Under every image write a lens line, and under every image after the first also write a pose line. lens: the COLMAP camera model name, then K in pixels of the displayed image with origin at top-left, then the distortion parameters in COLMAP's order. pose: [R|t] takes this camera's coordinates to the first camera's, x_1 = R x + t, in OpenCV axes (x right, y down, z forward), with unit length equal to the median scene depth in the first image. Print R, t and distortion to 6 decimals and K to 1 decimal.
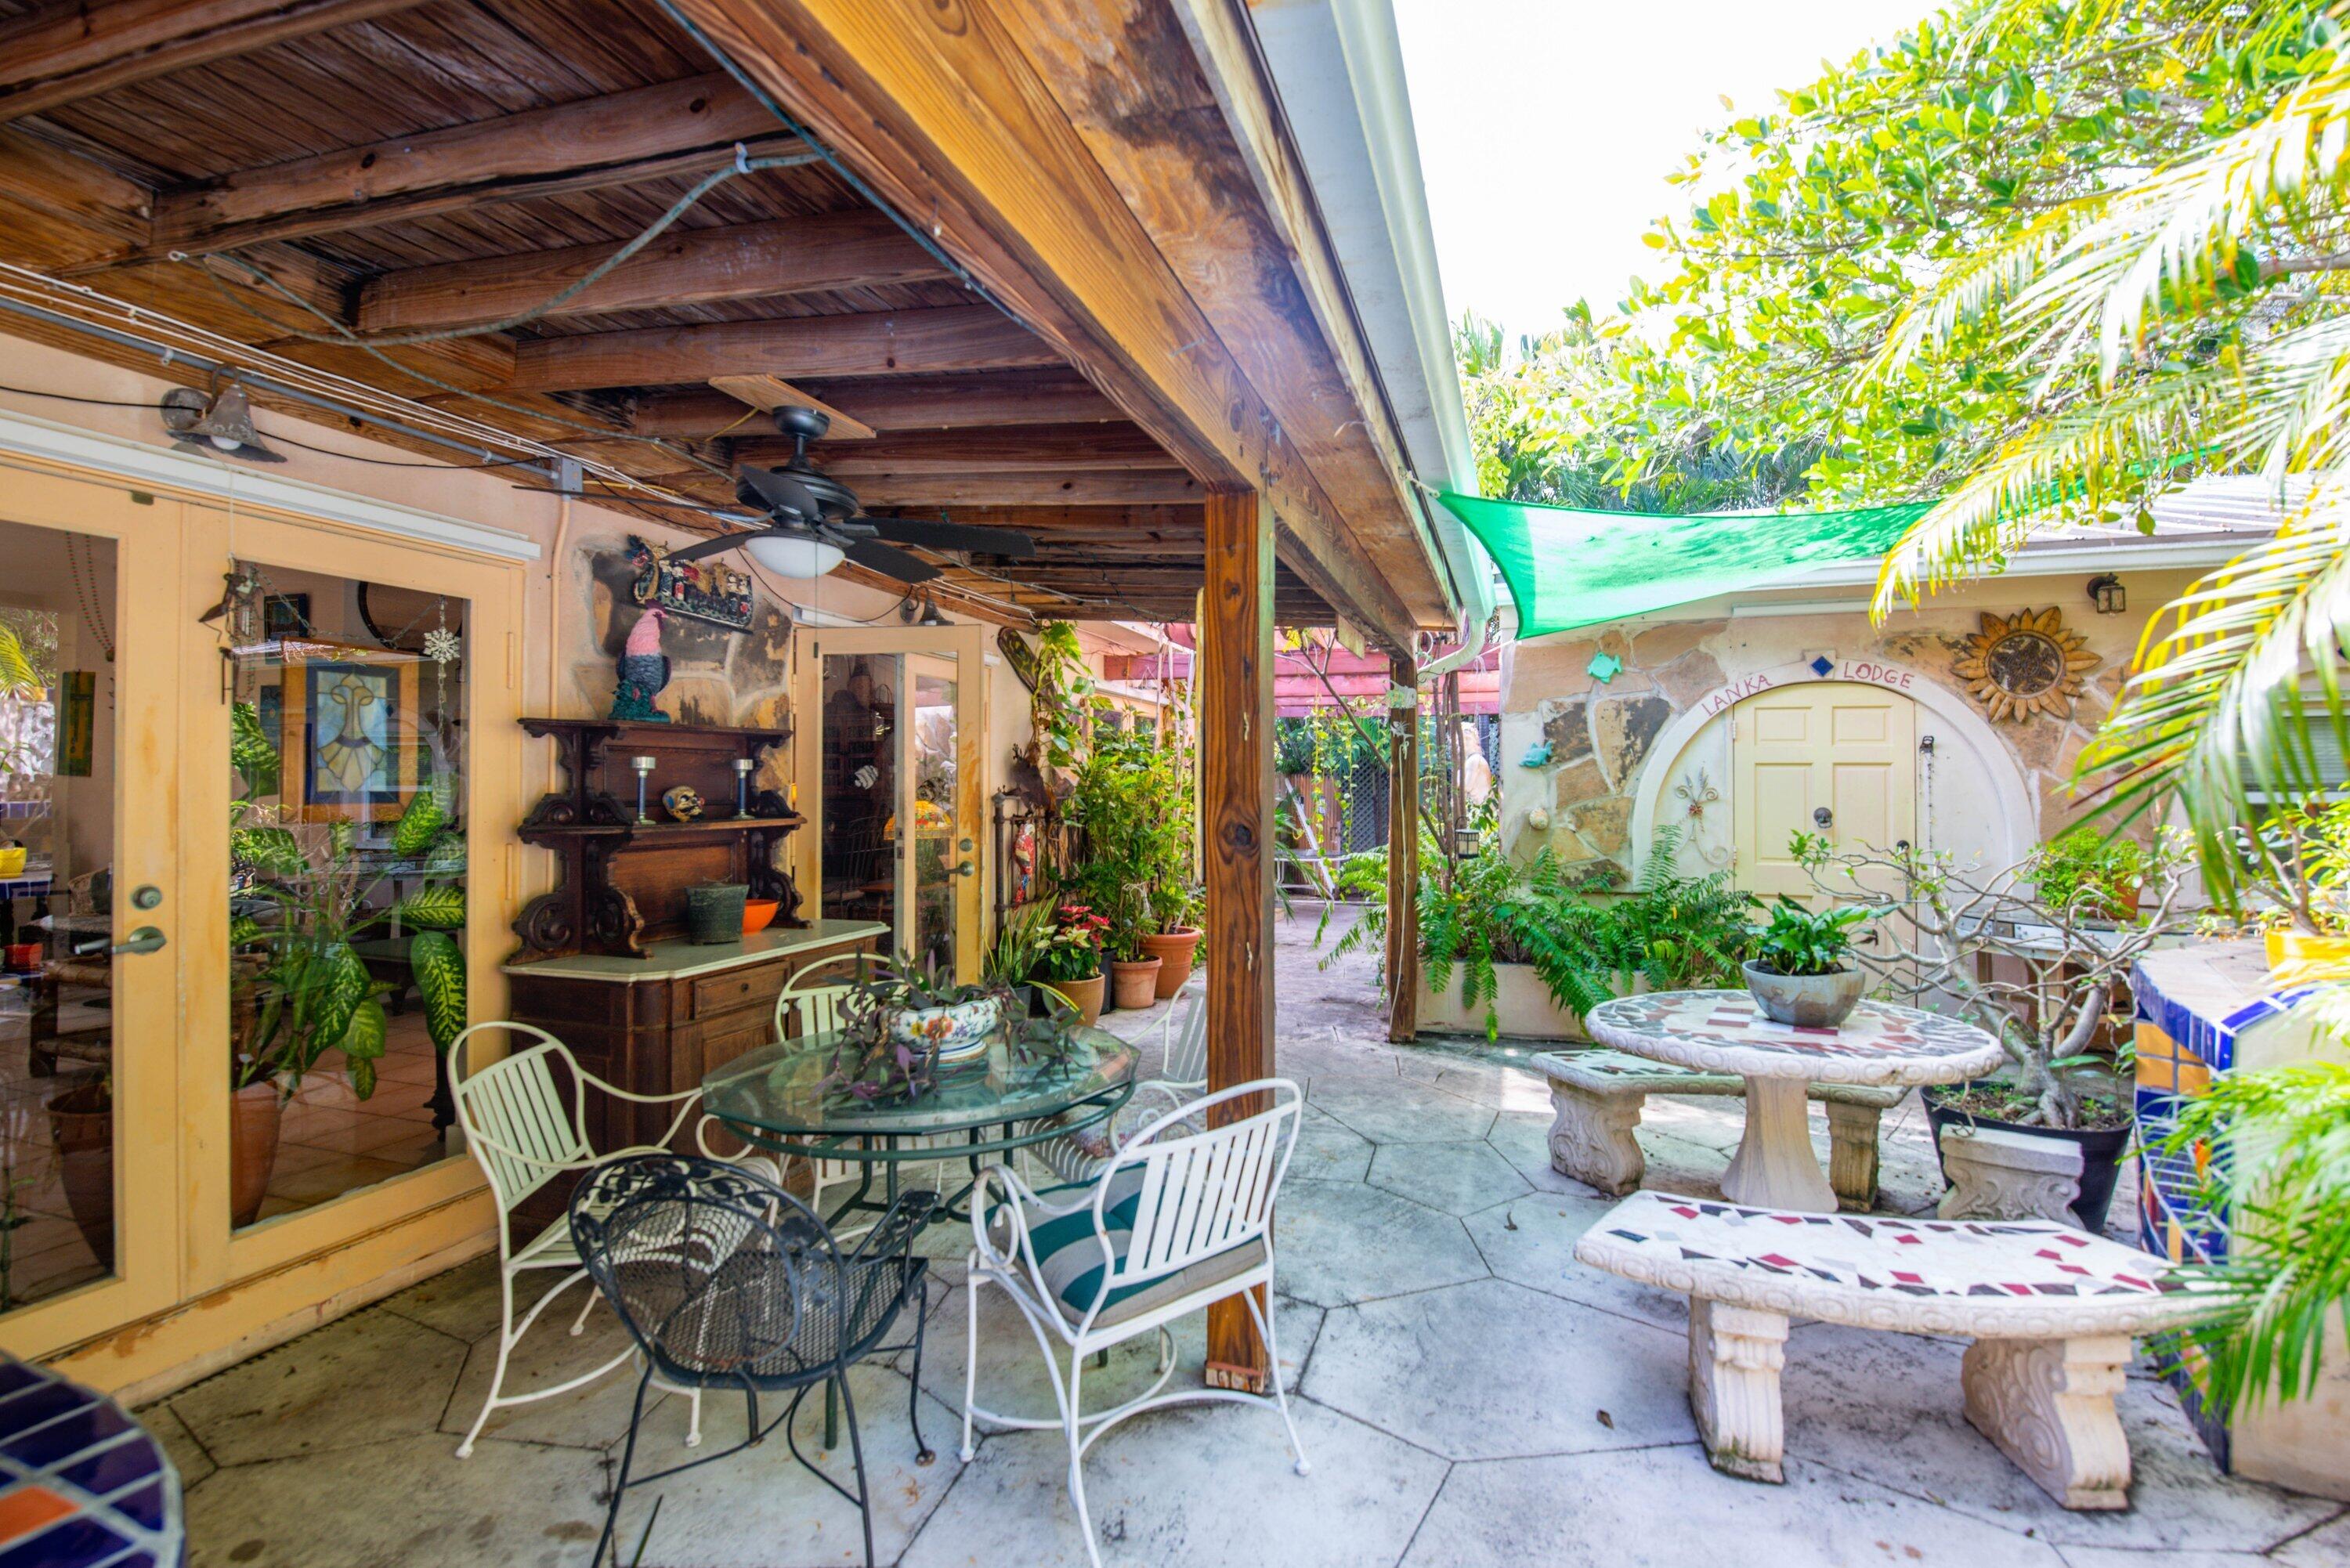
lens RADIAL K [[1044.2, 0, 1193.3], [0, 1044.2, 778.0], [0, 0, 1]] dist [-0.014606, -0.000669]
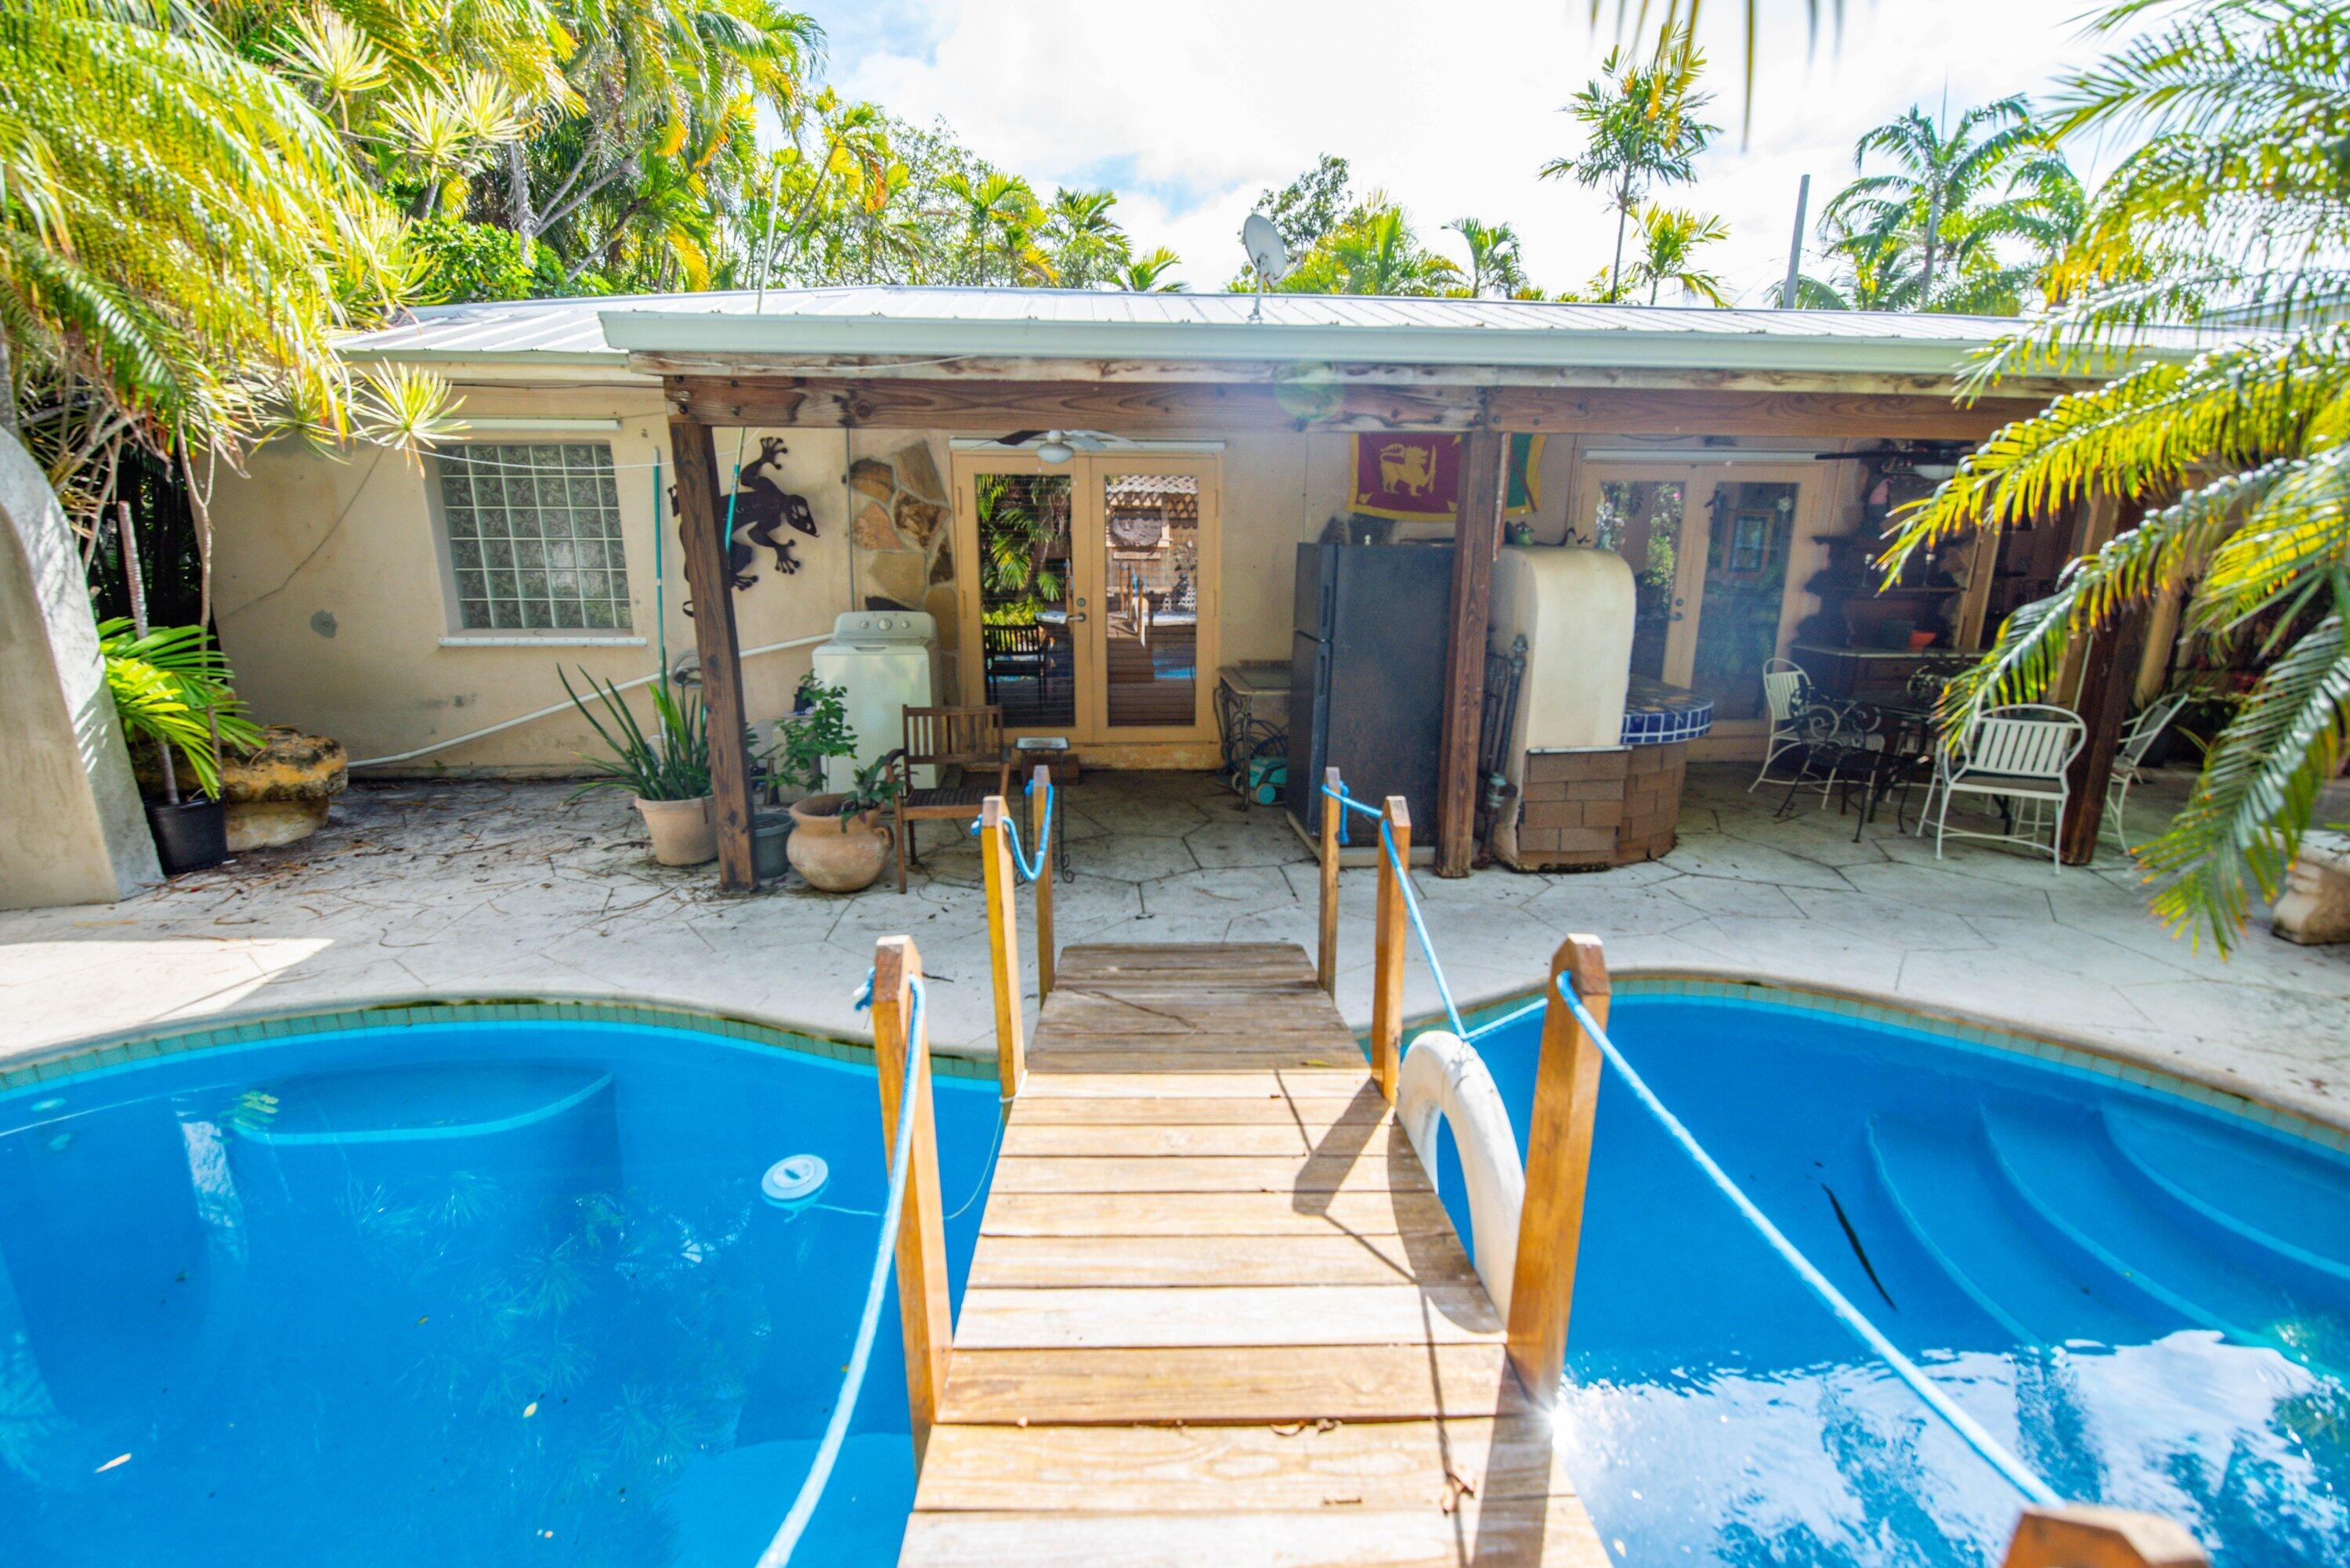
lens RADIAL K [[1044.2, 0, 1193.3], [0, 1044.2, 778.0], [0, 0, 1]] dist [-0.014606, -0.000669]
pose [[0.421838, 0.220825, -0.879368, 1.076771], [-0.003375, 0.970263, 0.242032, -0.108250], [0.906665, -0.099130, 0.410039, -1.461605]]
